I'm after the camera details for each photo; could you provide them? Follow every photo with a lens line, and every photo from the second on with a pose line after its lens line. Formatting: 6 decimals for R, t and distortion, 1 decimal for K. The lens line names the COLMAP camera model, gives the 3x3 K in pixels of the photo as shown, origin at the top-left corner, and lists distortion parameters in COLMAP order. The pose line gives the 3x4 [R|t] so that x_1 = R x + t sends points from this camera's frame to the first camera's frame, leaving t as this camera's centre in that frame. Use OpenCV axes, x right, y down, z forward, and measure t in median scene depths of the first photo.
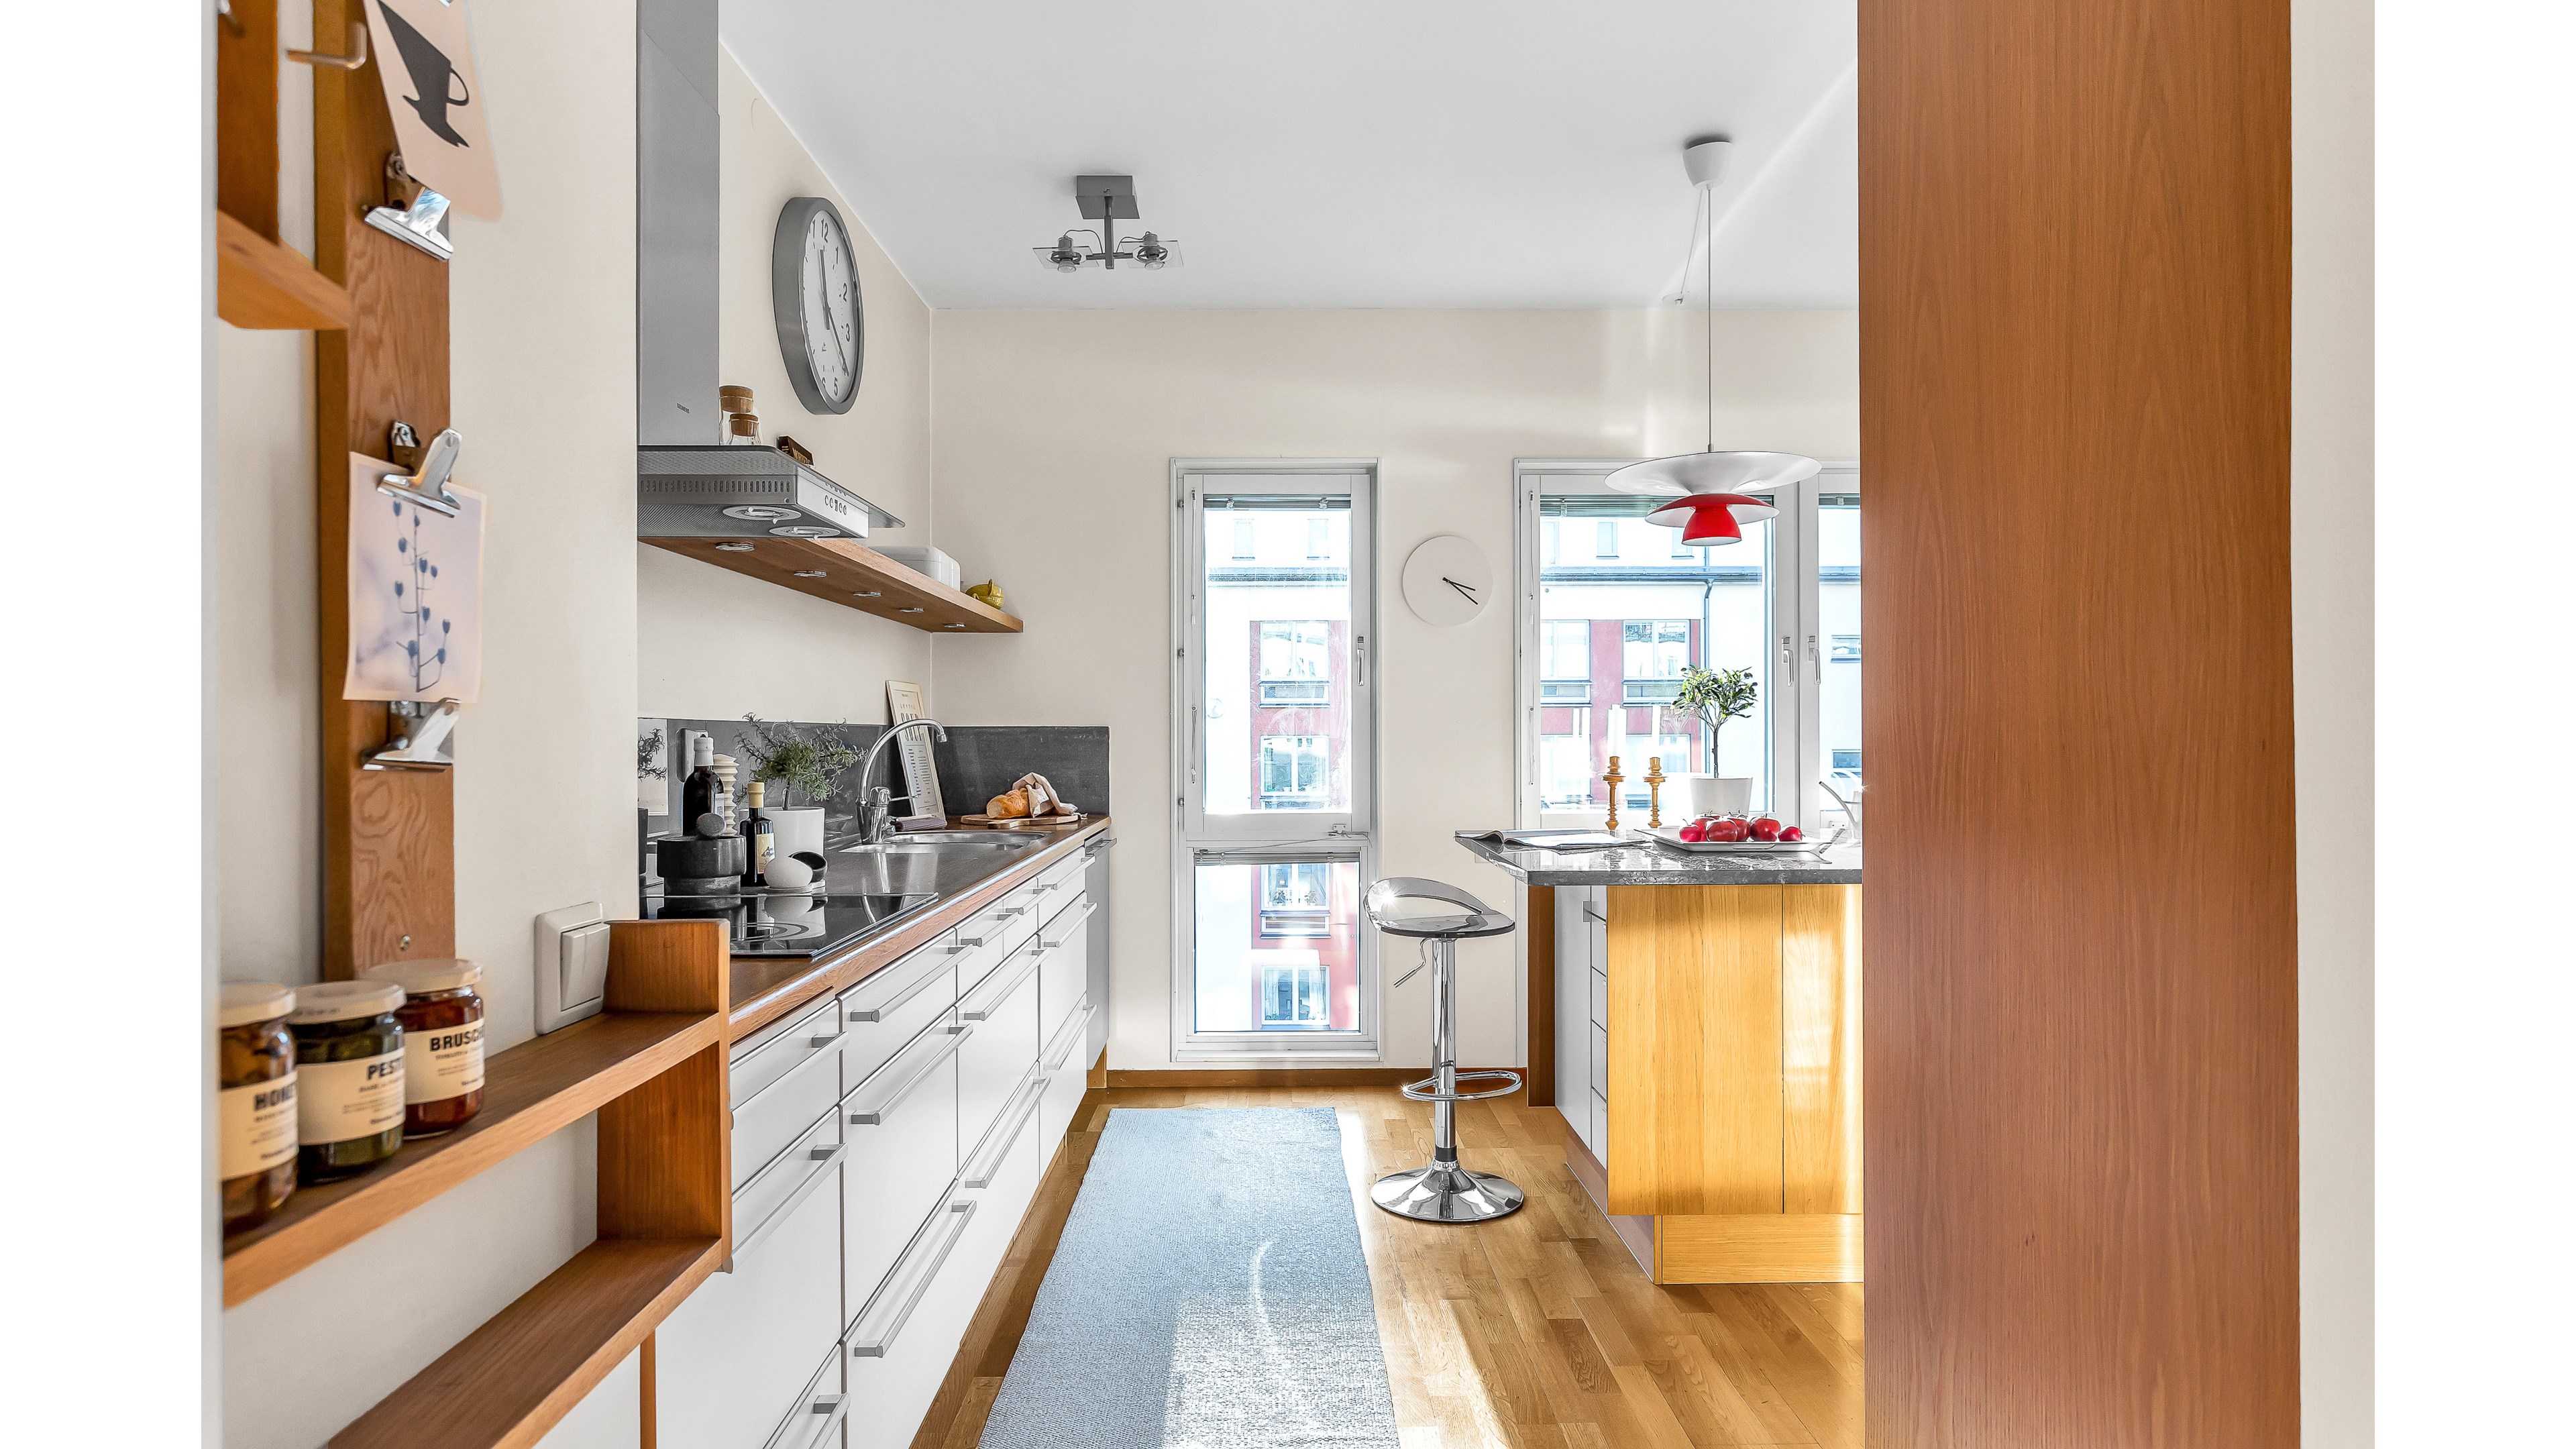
lens RADIAL K [[1330.8, 0, 1288.8], [0, 1330.8, 737.5], [0, 0, 1]] dist [-0.010441, -0.000212]
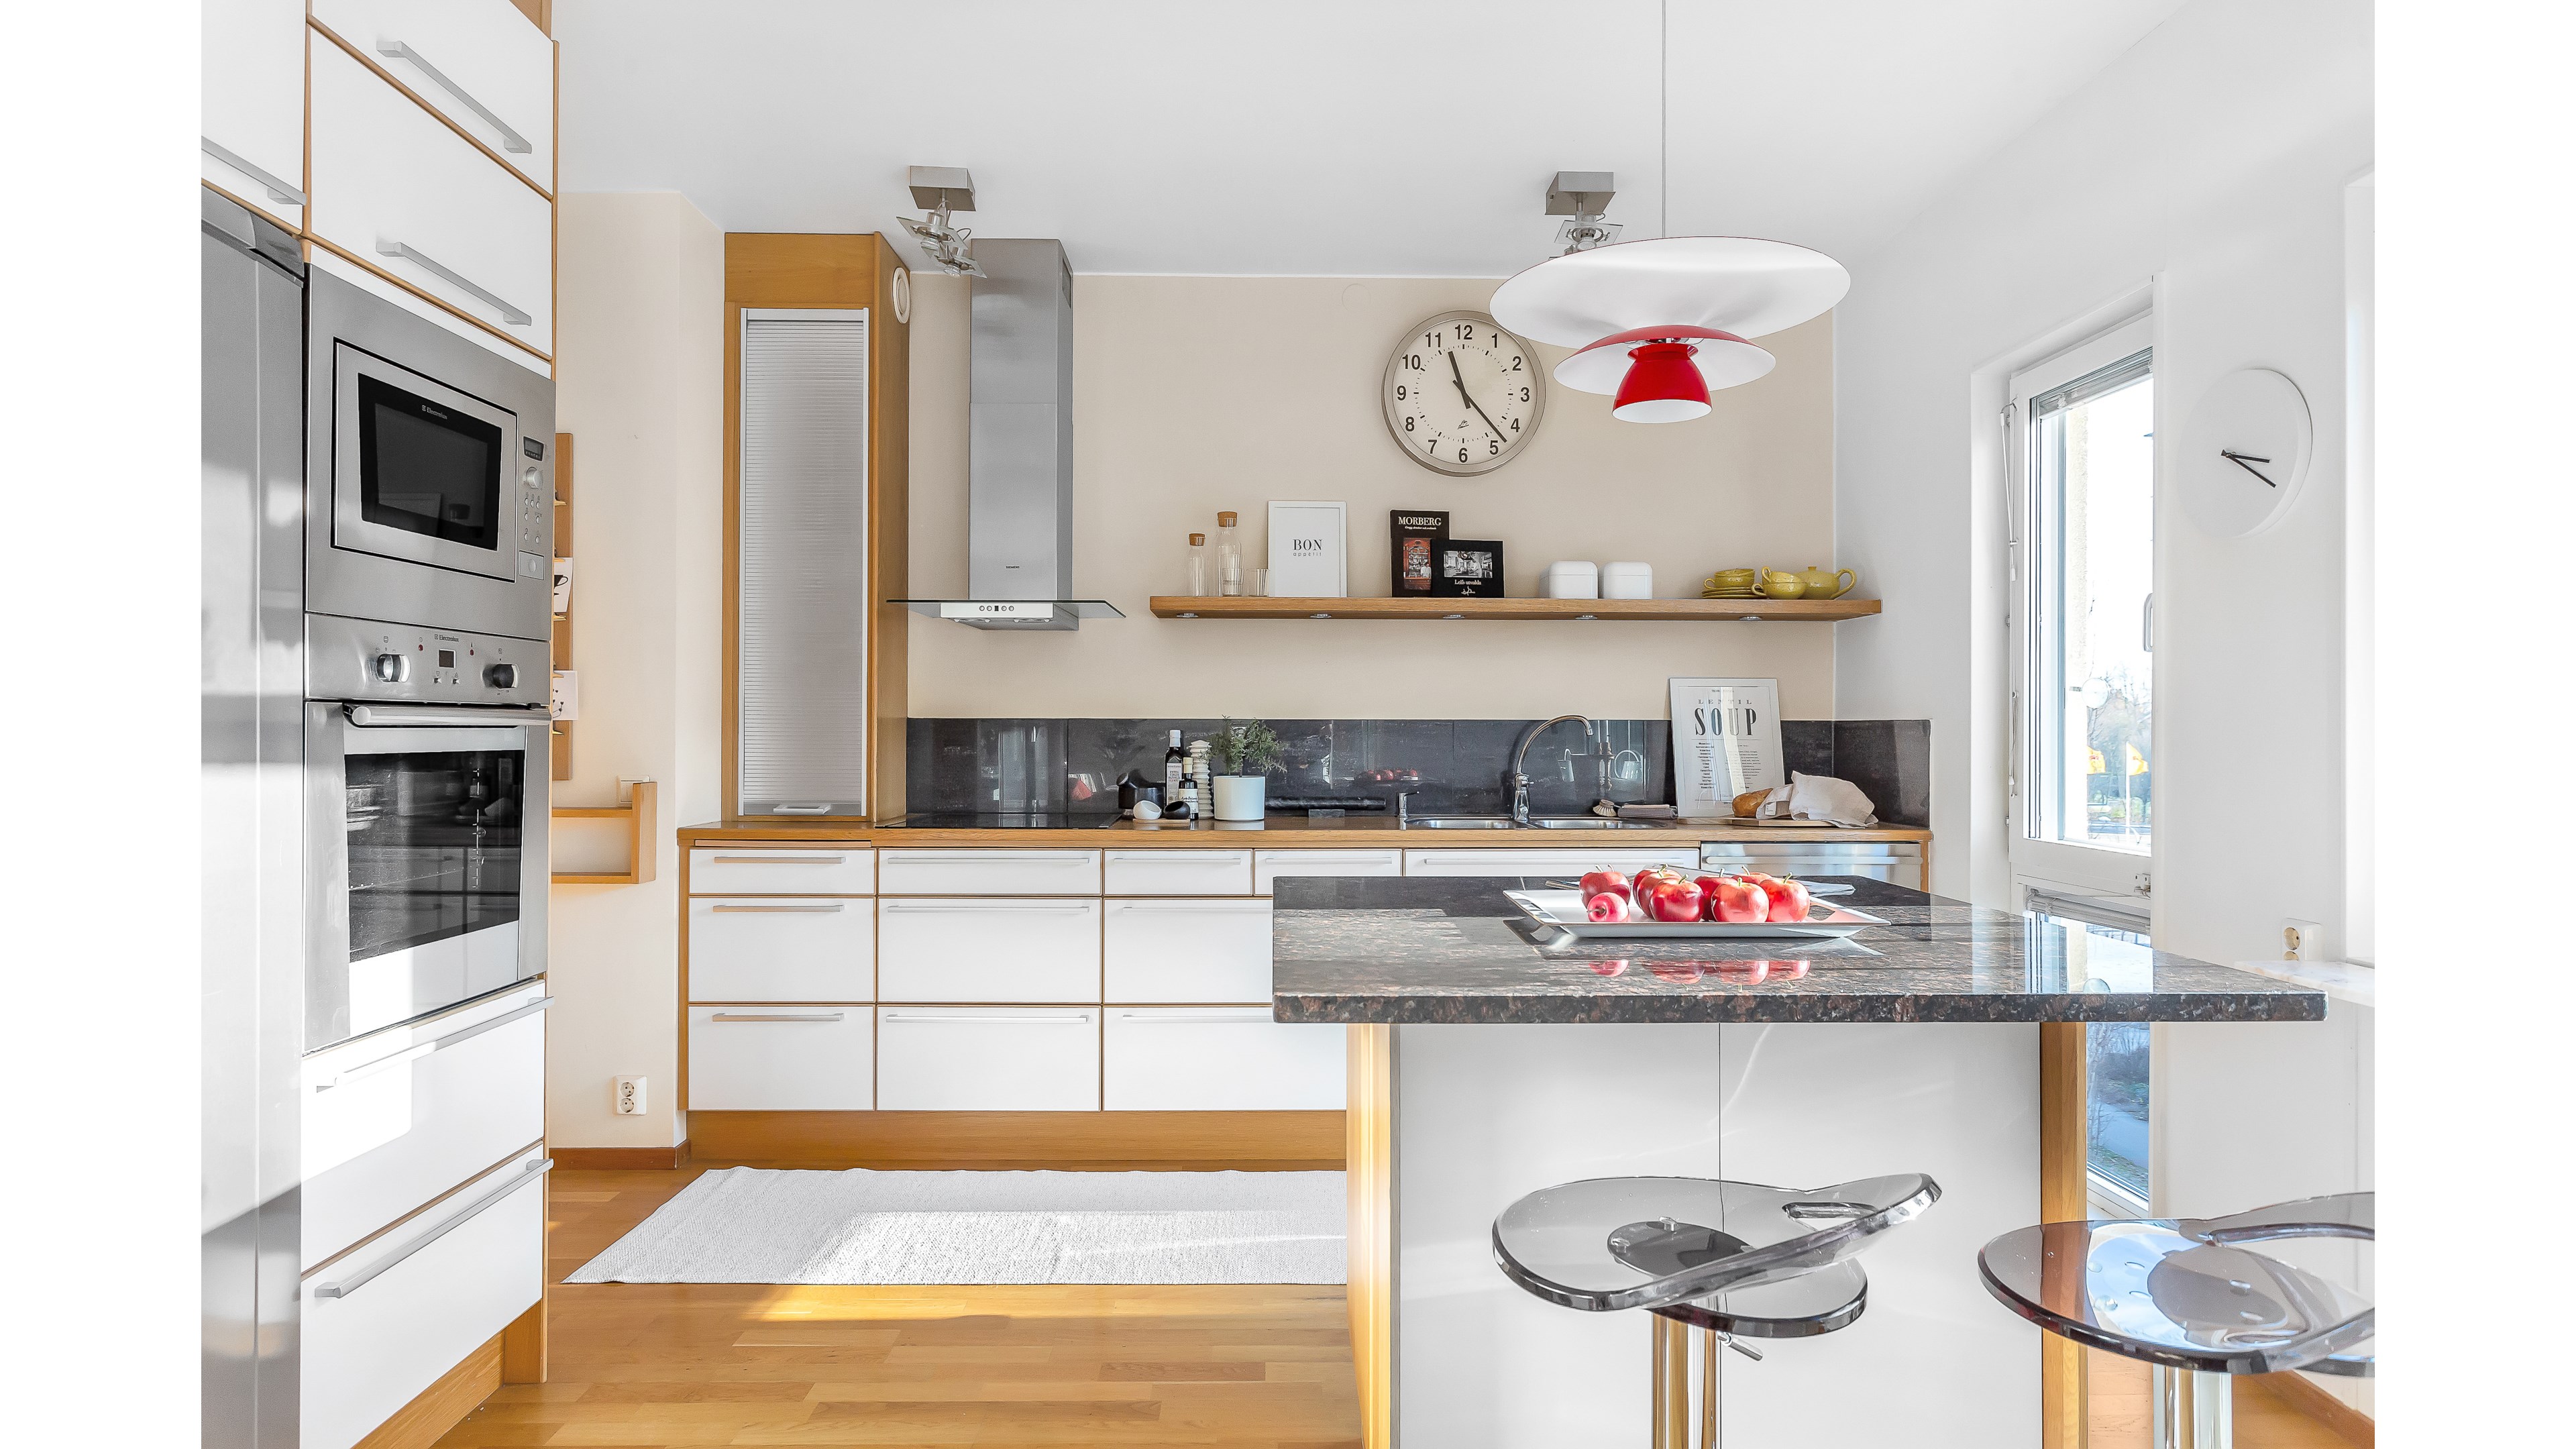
lens RADIAL K [[1313.4, 0, 1288.0], [0, 1313.4, 724.5], [0, 0, 1]] dist [-0.017293, 0.000093]
pose [[-0.000886, -0.000760, -0.999999, 0.663419], [-0.007385, 0.999972, -0.000753, -0.001665], [0.999972, 0.007385, -0.000892, 0.609742]]
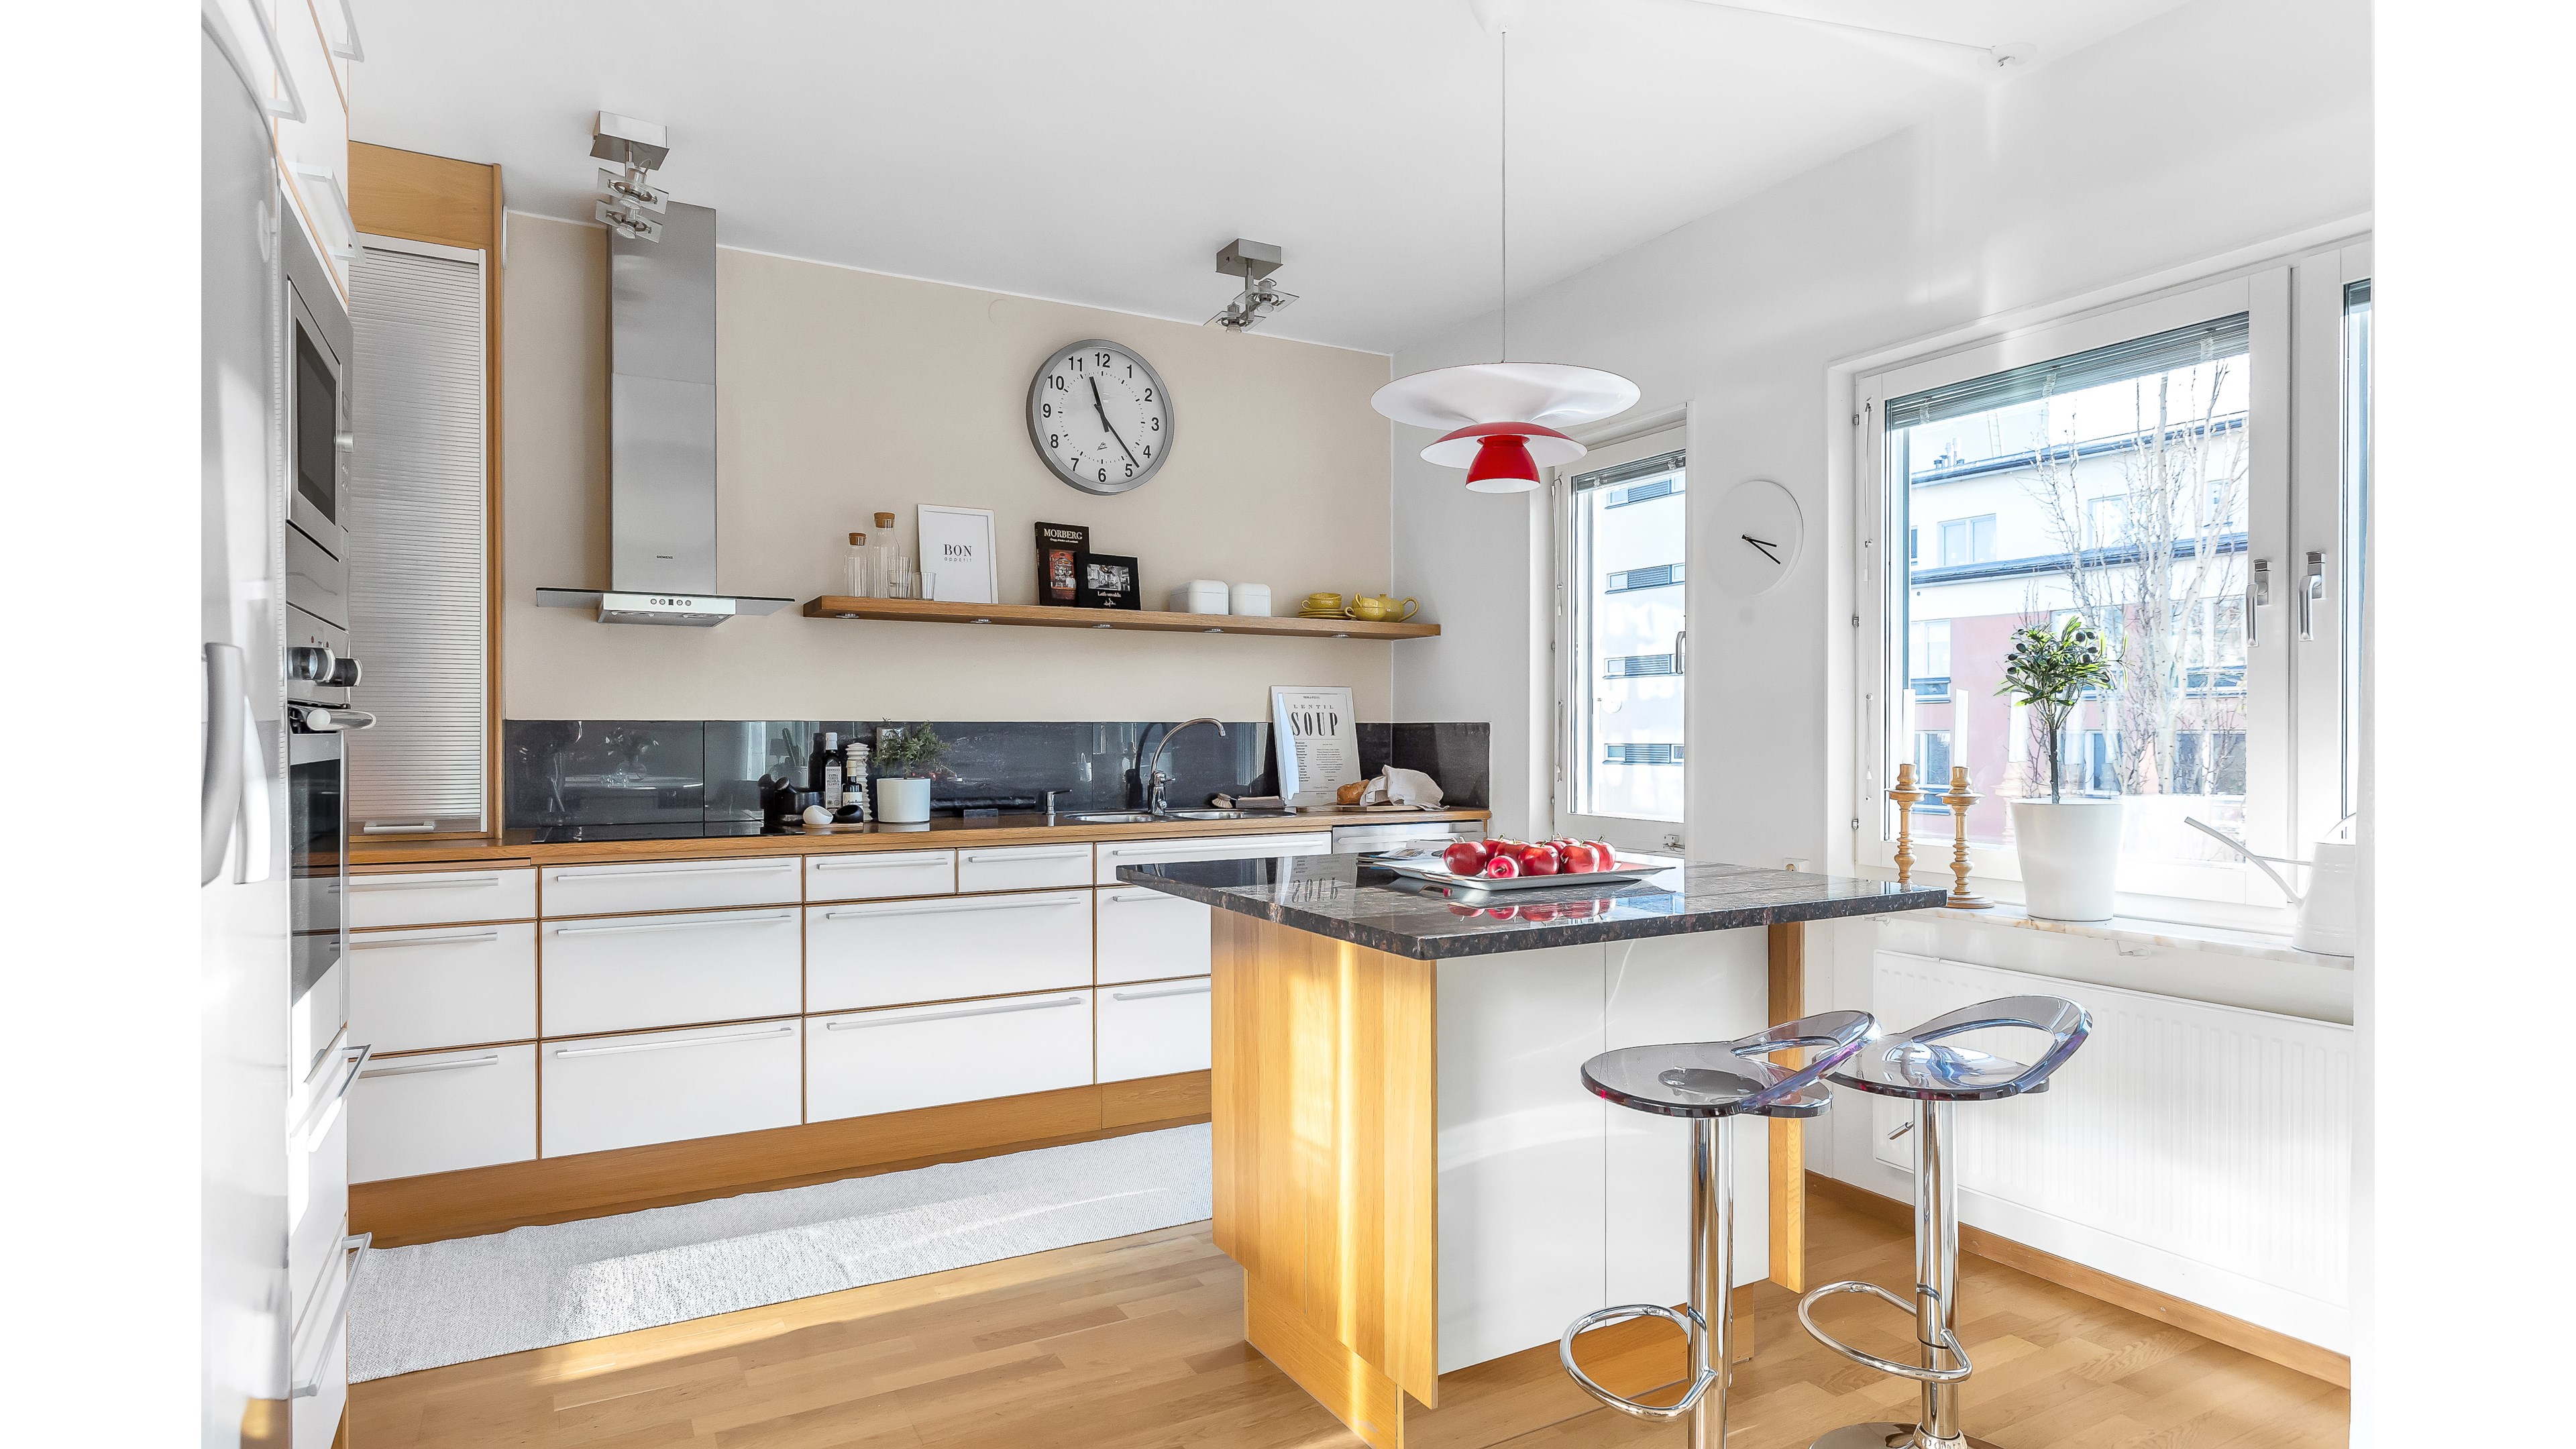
lens RADIAL K [[1330.8, 0, 1288.8], [0, 1330.8, 737.5], [0, 0, 1]] dist [-0.010441, -0.000212]
pose [[0.471794, 0.007765, -0.881675, 0.692358], [-0.005823, 0.999967, 0.005691, -0.001502], [0.881690, 0.002449, 0.471823, 0.382232]]
